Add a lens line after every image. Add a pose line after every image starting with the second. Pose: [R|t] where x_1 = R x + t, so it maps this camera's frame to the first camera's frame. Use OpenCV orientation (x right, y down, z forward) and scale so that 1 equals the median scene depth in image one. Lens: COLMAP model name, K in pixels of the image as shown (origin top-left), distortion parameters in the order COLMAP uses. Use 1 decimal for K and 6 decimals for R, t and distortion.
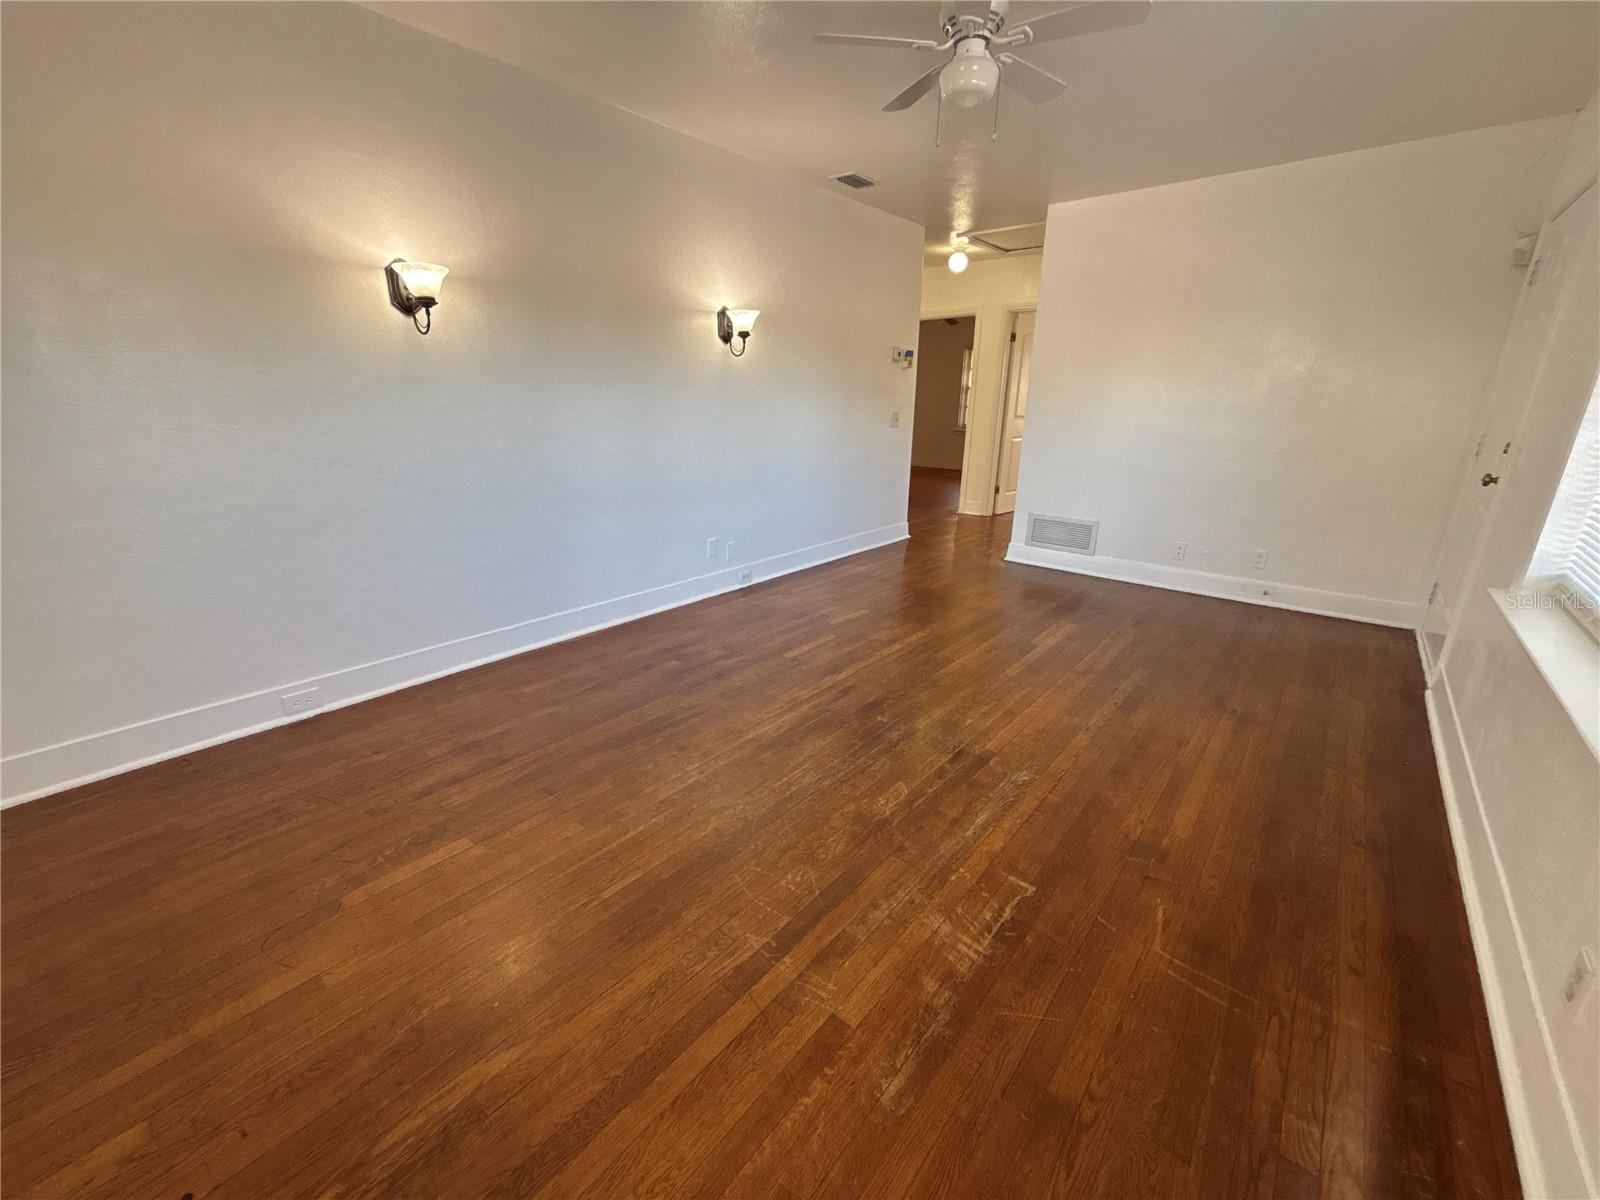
lens RADIAL K [[644.5, 0, 801.4], [0, 644.5, 601.5], [0, 0, 1]] dist [0.006088, -0.001980]
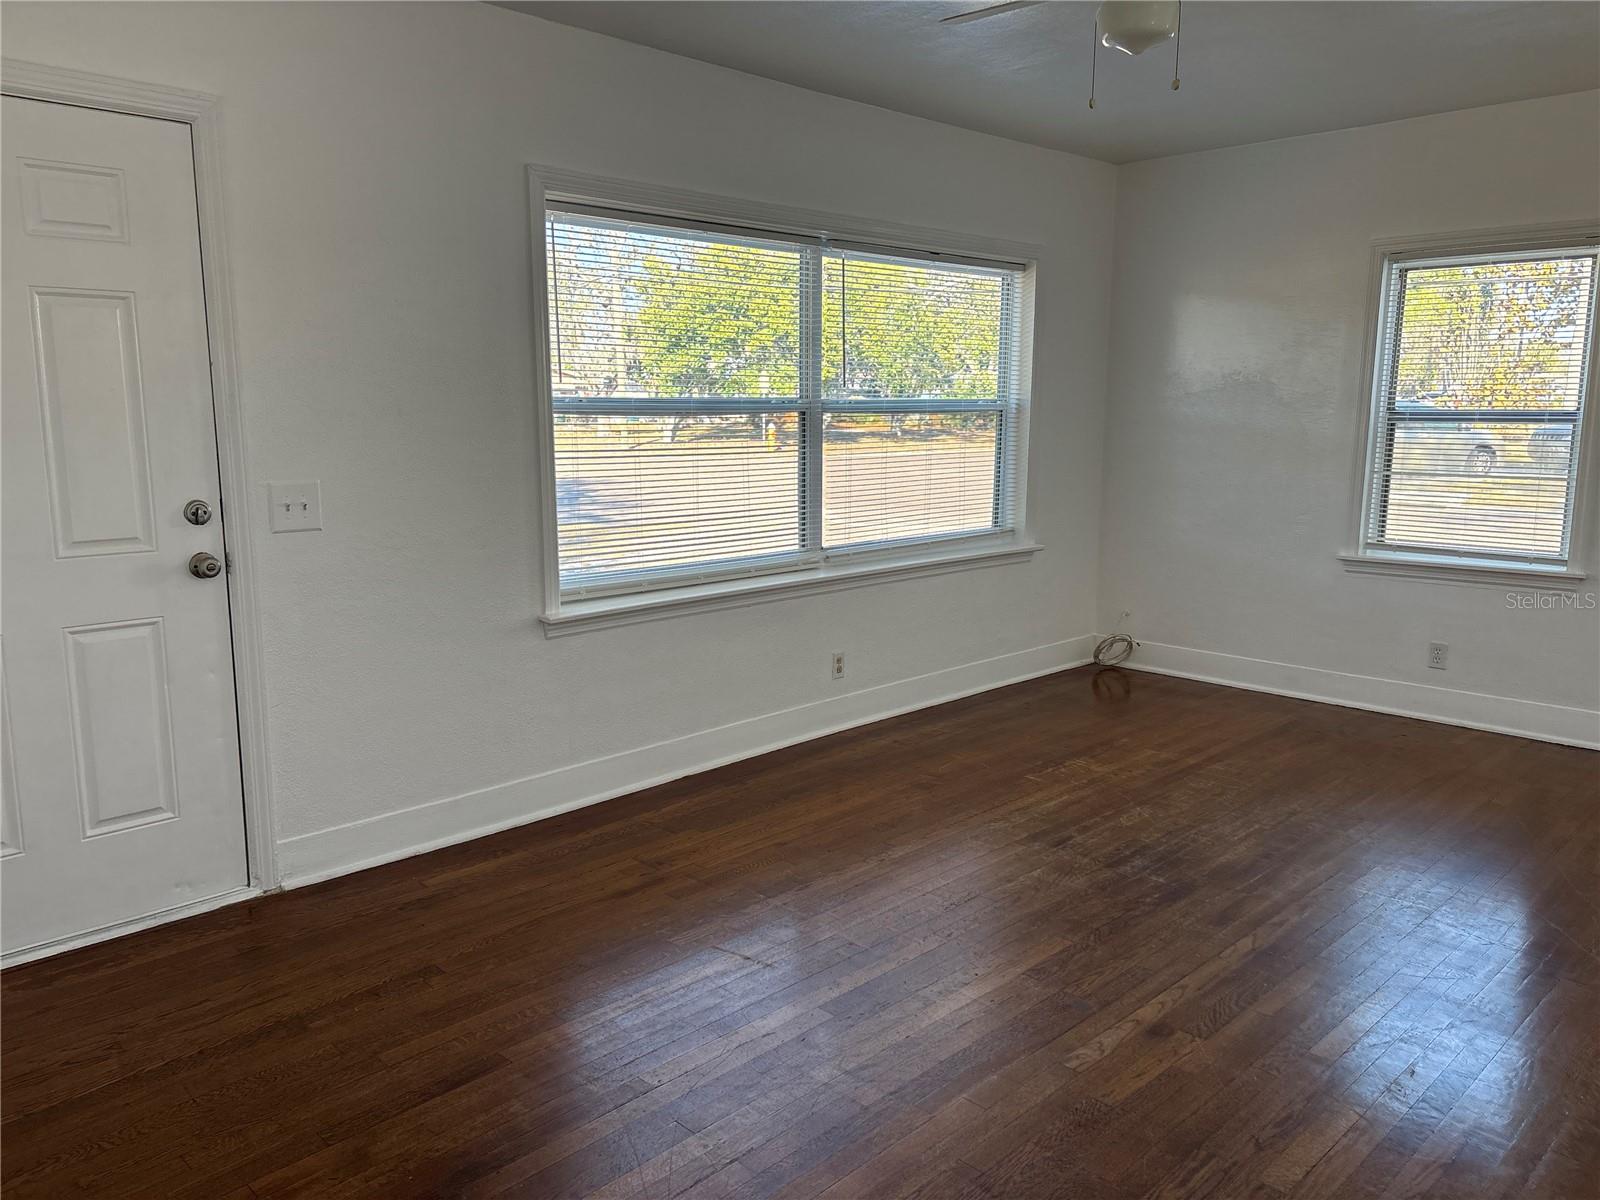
lens RADIAL K [[1208.9, 0, 816.1], [0, 1208.9, 611.0], [0, 0, 1]] dist [0.048723, -0.031936]
pose [[-0.996747, -0.030024, 0.074793, 0.425876], [0.008558, 0.883344, 0.468646, -0.744574], [-0.080139, 0.467762, -0.880214, 2.153047]]
